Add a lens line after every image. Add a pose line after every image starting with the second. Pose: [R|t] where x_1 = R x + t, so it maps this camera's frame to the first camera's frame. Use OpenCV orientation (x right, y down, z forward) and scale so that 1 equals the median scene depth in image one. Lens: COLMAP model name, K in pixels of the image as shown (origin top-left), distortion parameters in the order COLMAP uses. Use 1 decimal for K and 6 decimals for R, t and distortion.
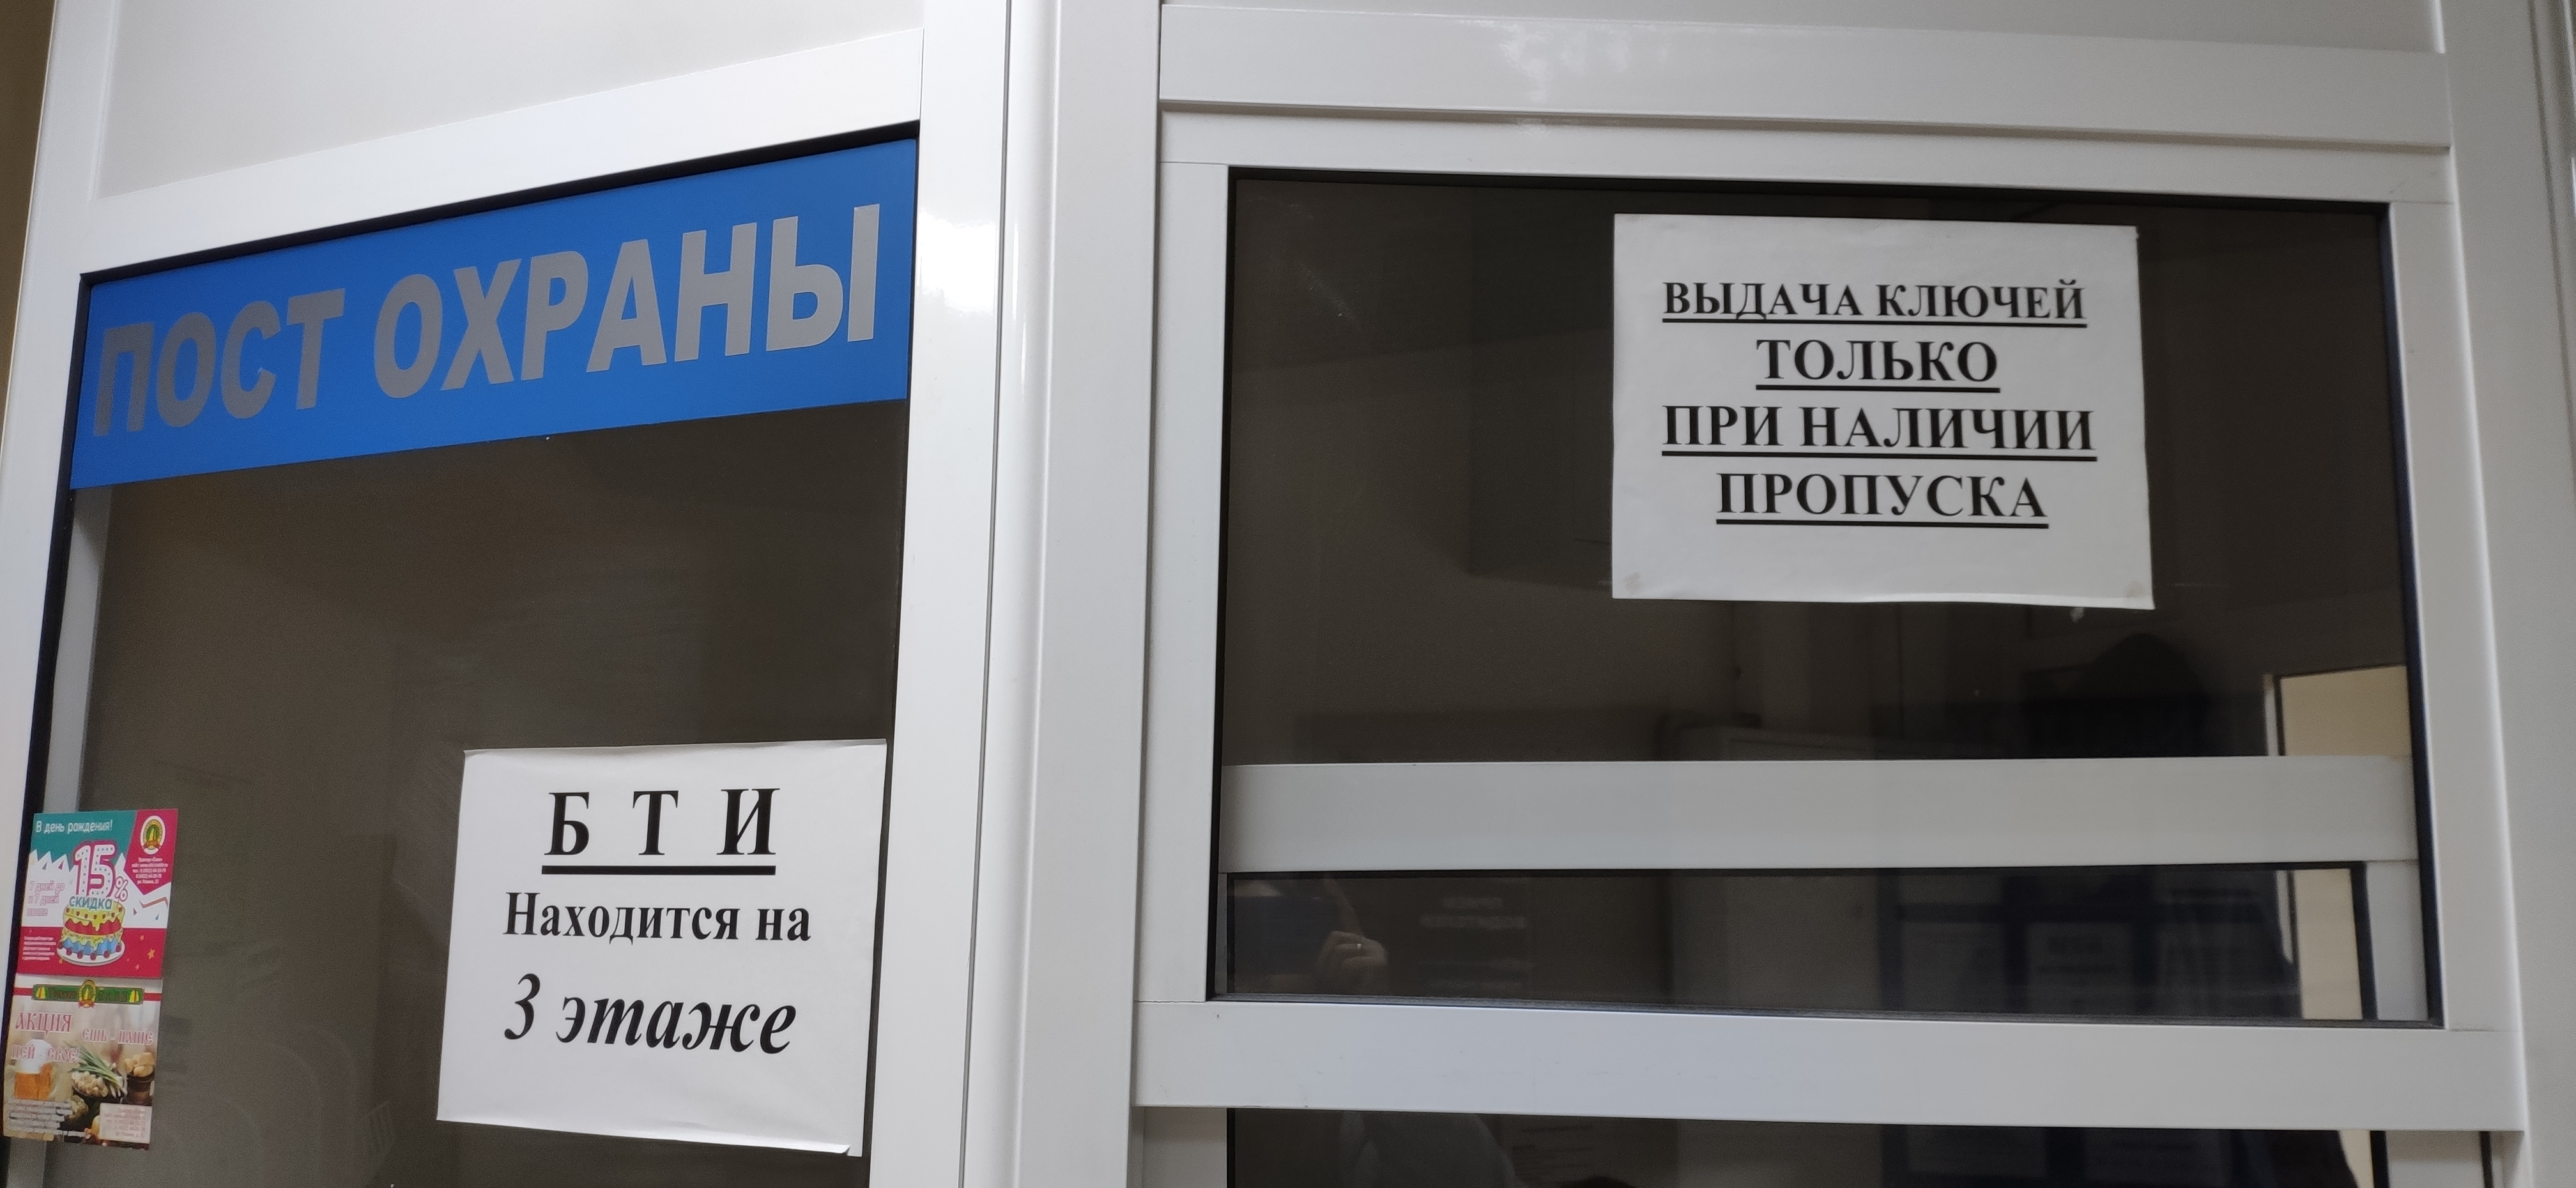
lens RADIAL K [[1986.7, 0, 1288.3], [0, 1986.7, 597.5], [0, 0, 1]] dist [0.000583, -0.002435]
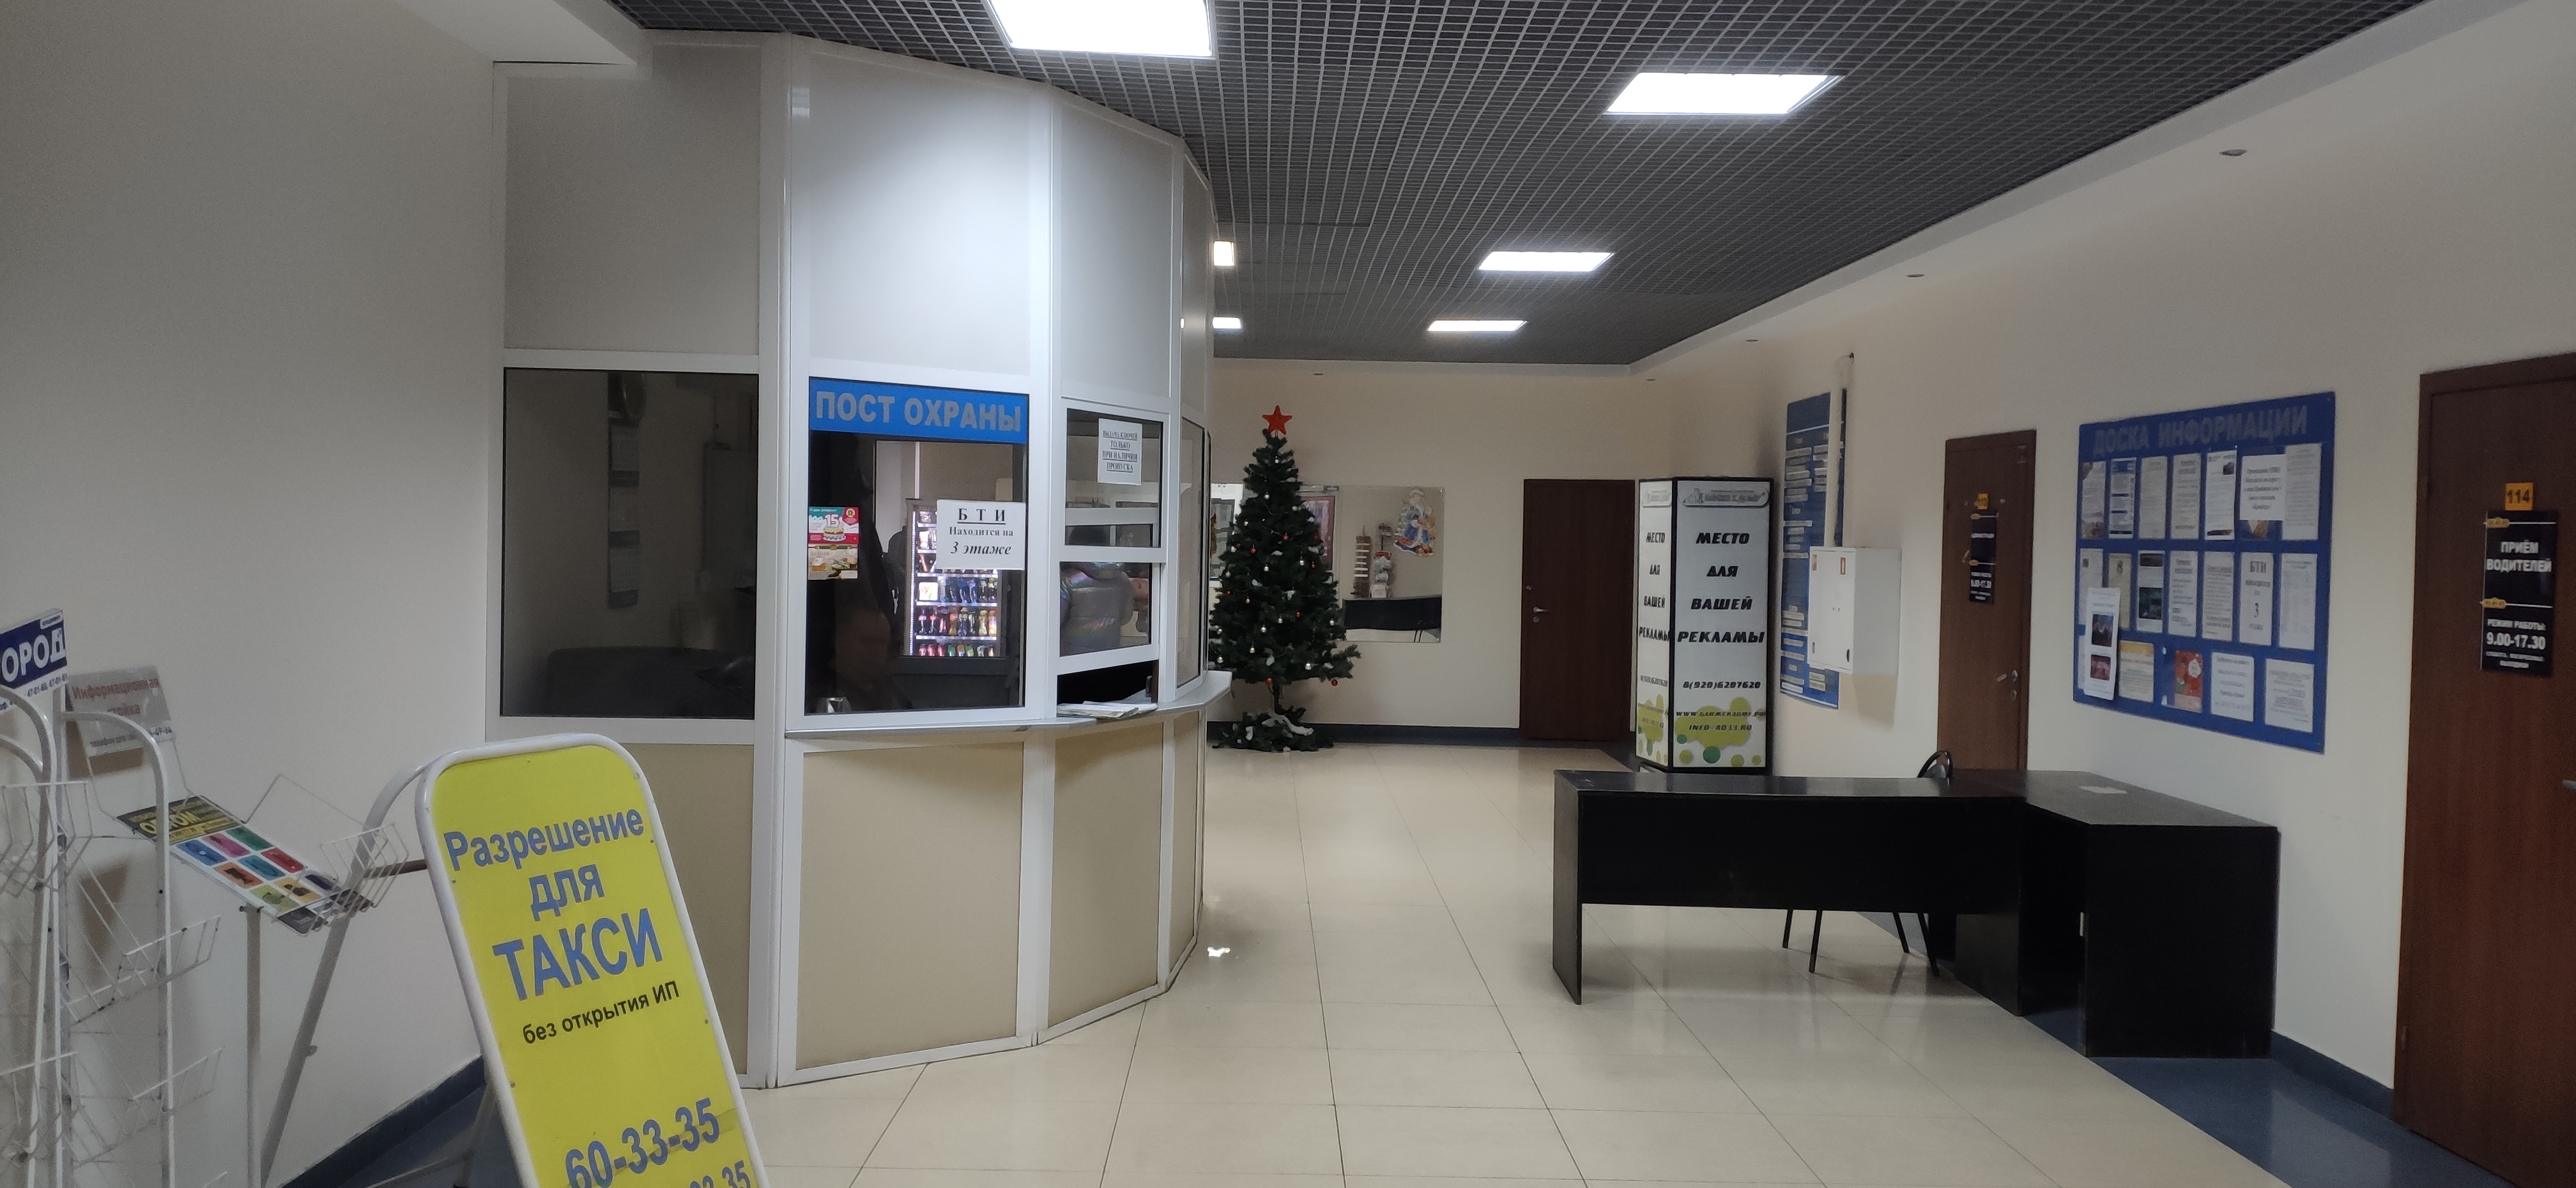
lens RADIAL K [[1986.7, 0, 1287.6], [0, 1986.7, 592.4], [0, 0, 1]] dist [0.000583, -0.002435]
pose [[0.467838, -0.026081, 0.883429, -4.675821], [-0.151322, 0.982441, 0.109140, -0.396399], [-0.870763, -0.184742, 0.455677, -2.243577]]
